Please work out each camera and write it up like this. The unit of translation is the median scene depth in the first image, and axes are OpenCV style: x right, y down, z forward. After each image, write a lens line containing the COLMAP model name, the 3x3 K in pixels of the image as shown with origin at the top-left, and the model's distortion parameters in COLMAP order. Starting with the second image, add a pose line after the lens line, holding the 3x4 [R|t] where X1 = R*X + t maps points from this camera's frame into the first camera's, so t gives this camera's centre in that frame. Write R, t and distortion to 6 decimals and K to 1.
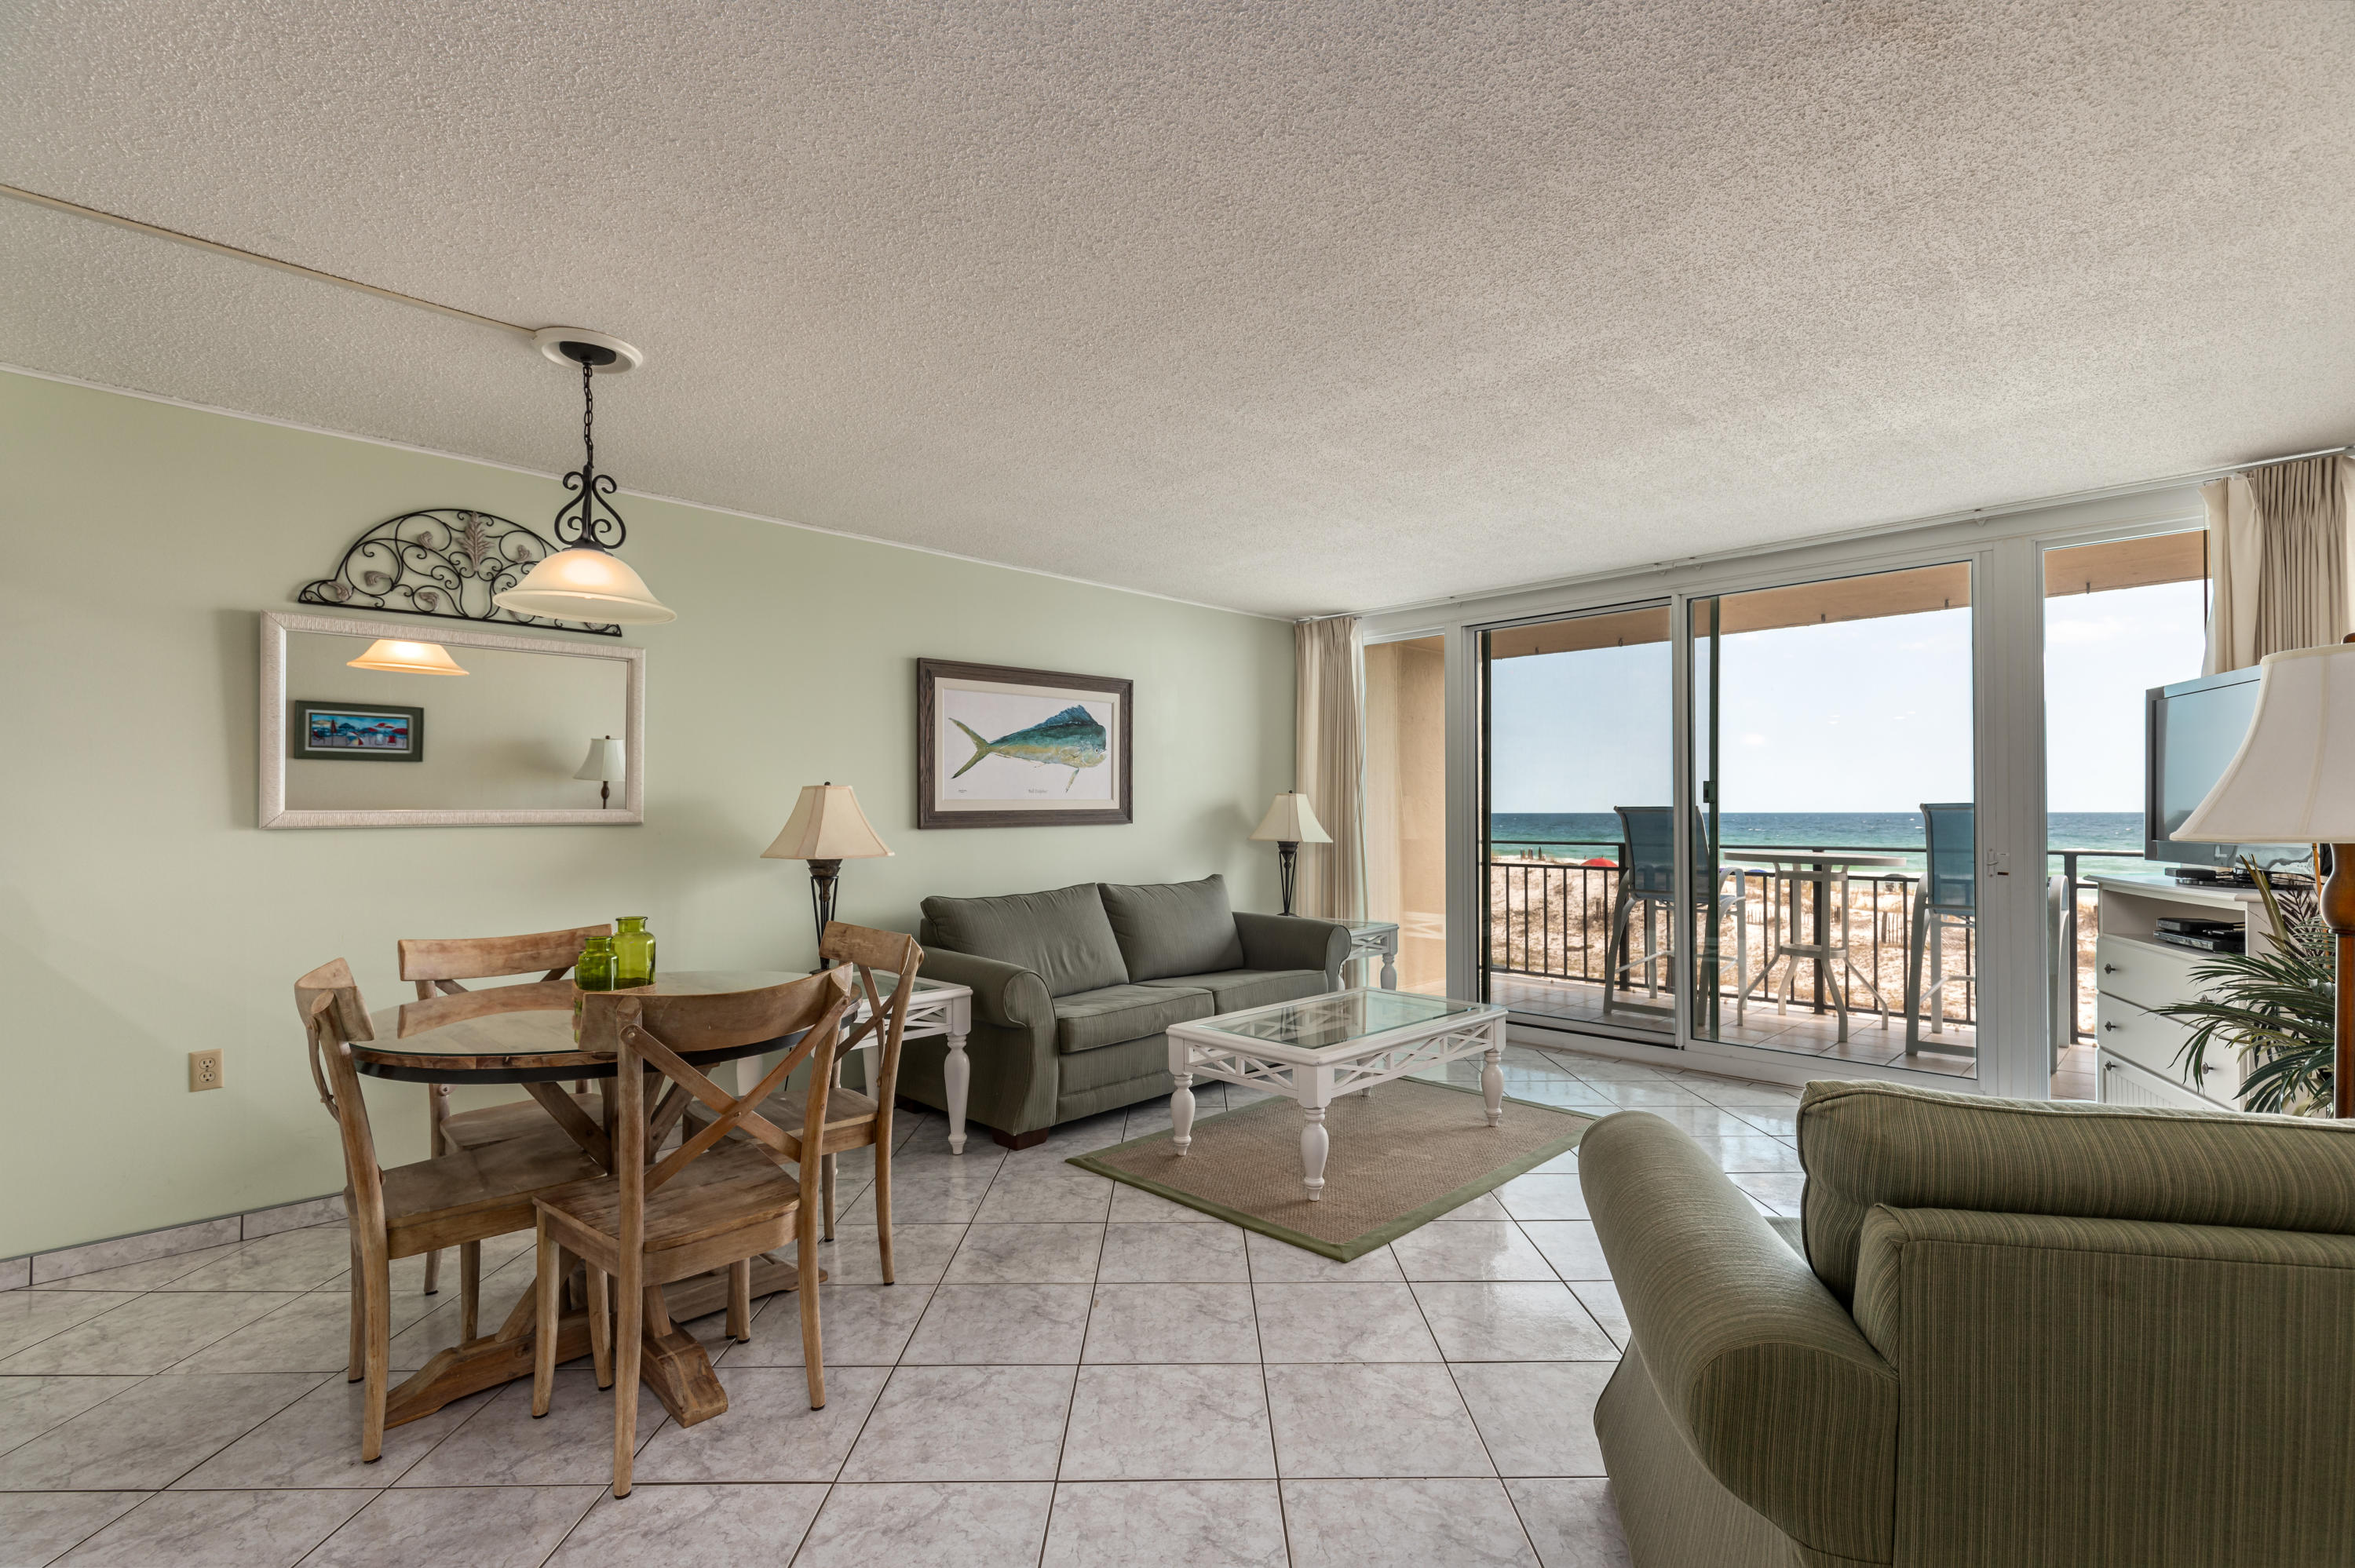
lens RADIAL K [[1080.6, 0, 1192.8], [0, 1080.6, 801.6], [0, 0, 1]] dist [0.004787, -0.000206]
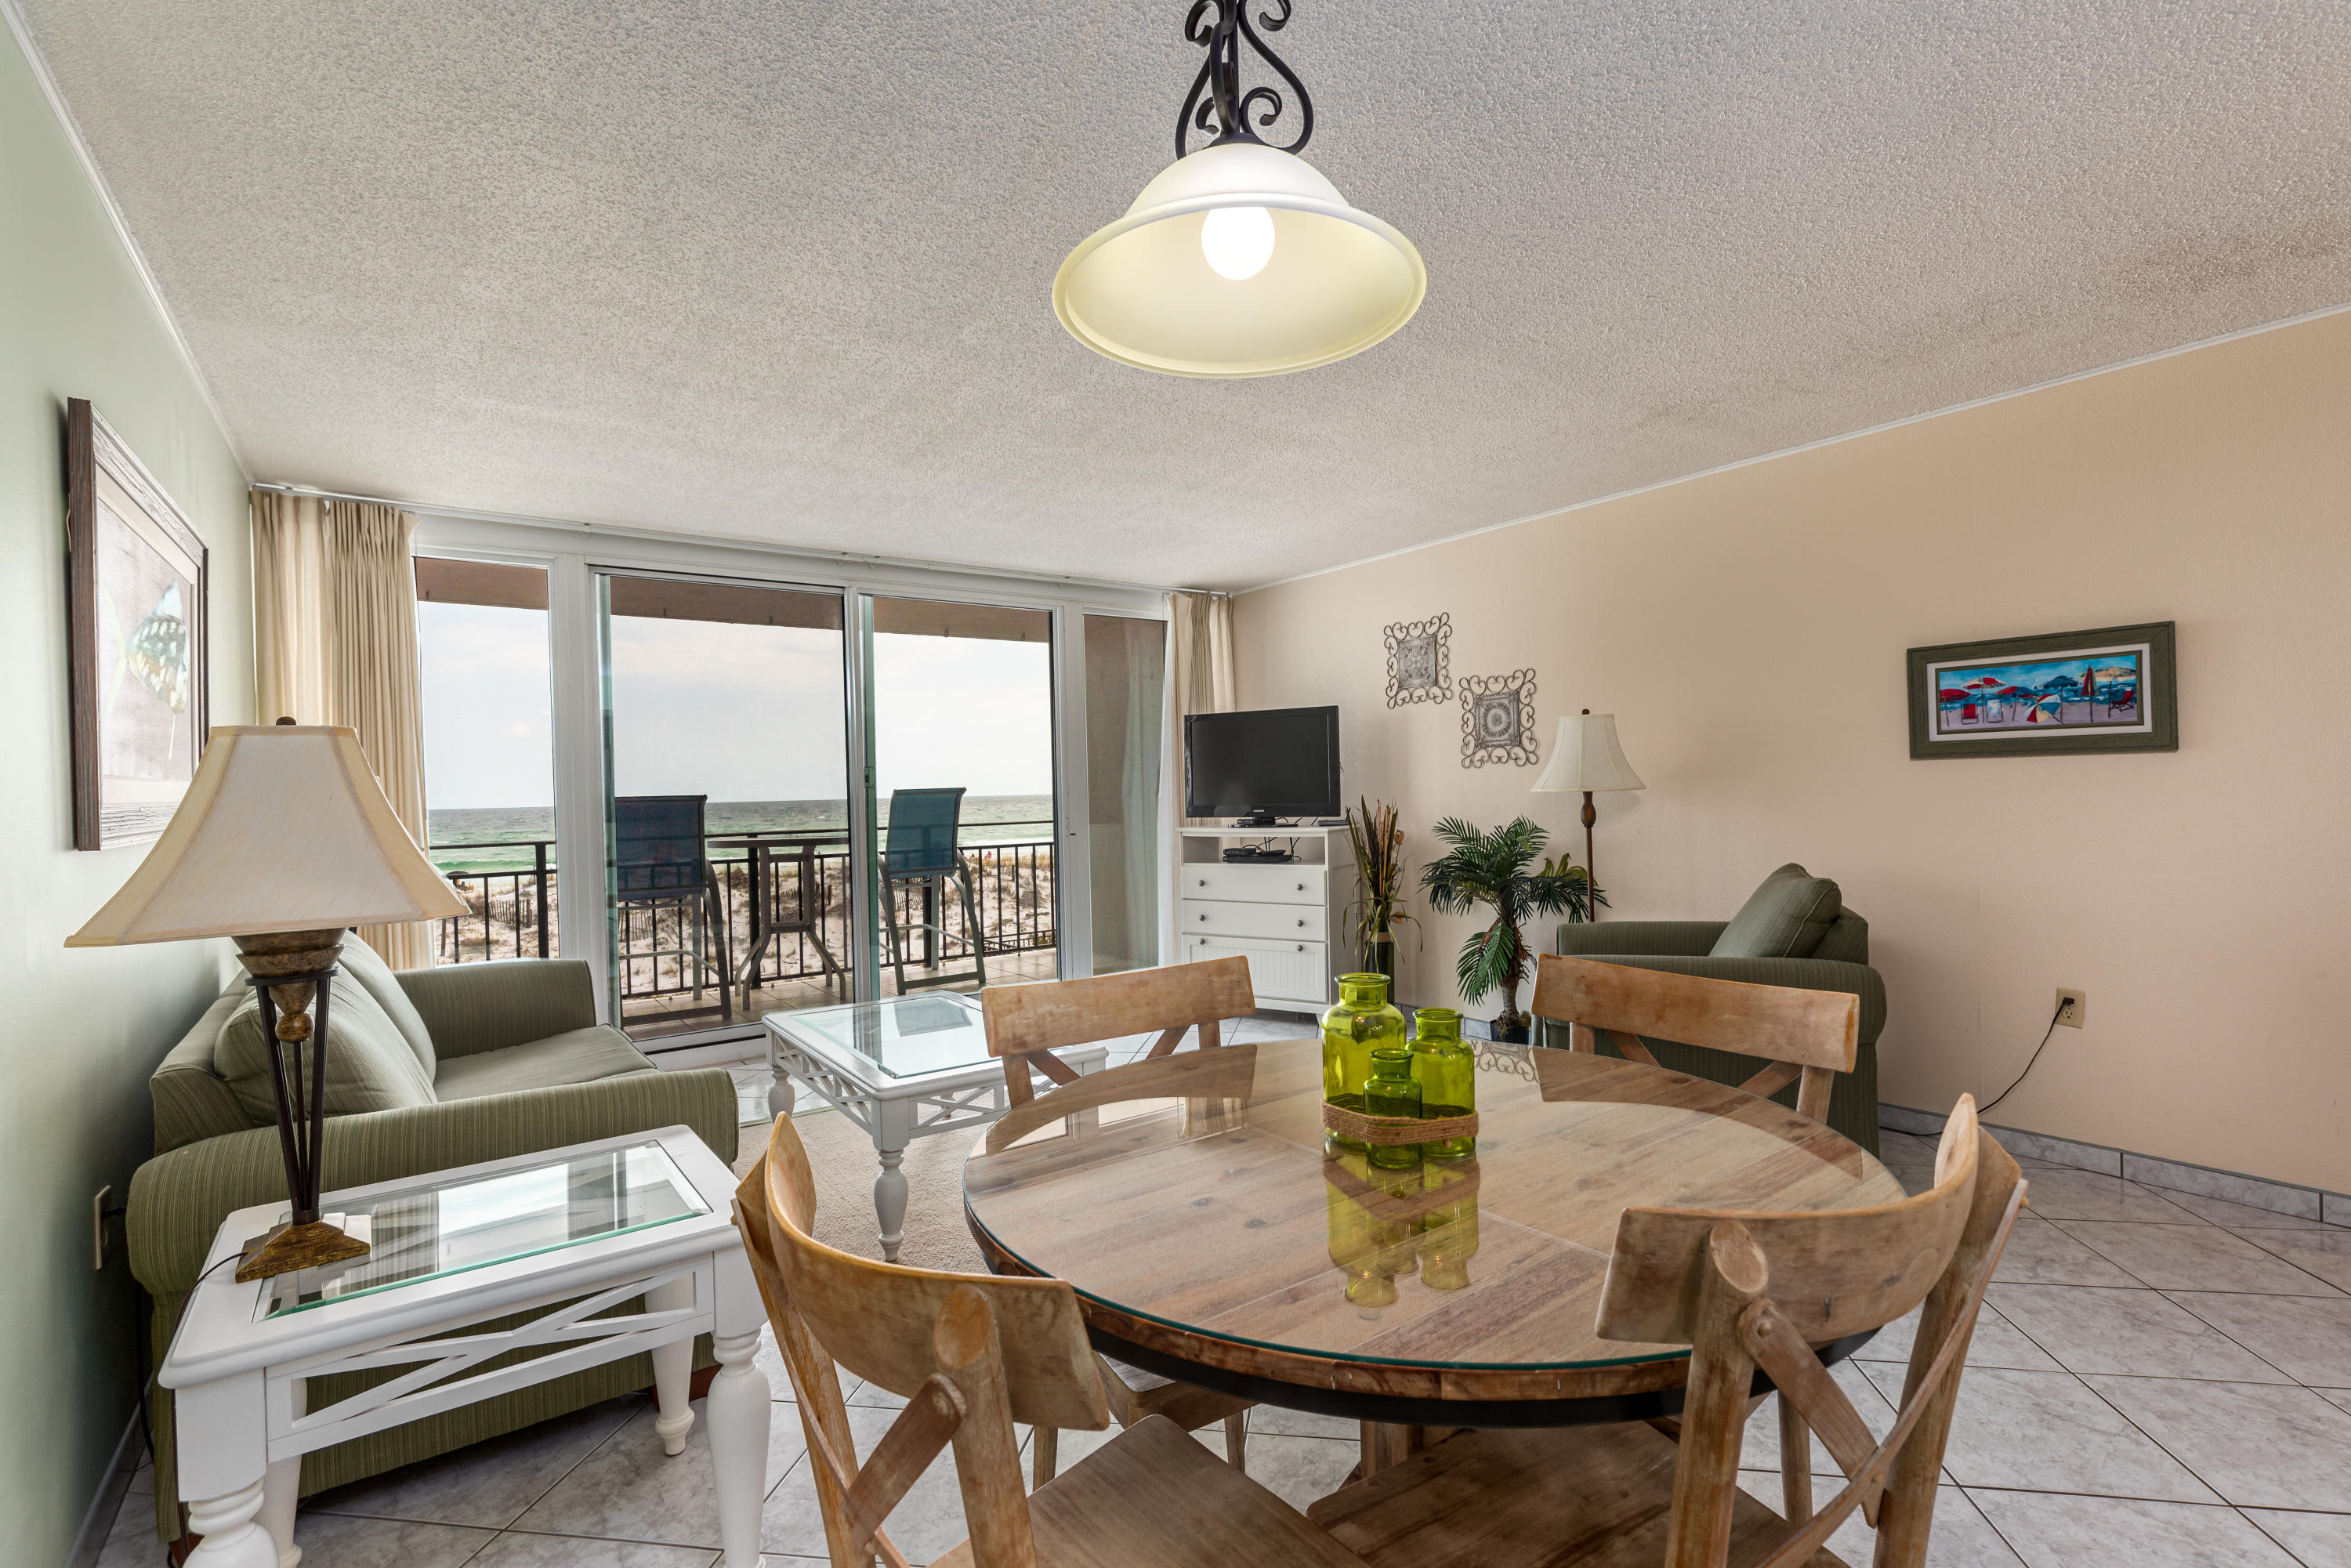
lens RADIAL K [[1078.9, 0, 1190.8], [0, 1078.9, 801.6], [0, 0, 1]] dist [0.004787, -0.000206]
pose [[0.158723, -0.012183, 0.987248, -0.565343], [0.012804, 0.999865, 0.010280, 0.007947], [-0.987240, 0.011009, 0.158858, 0.555994]]
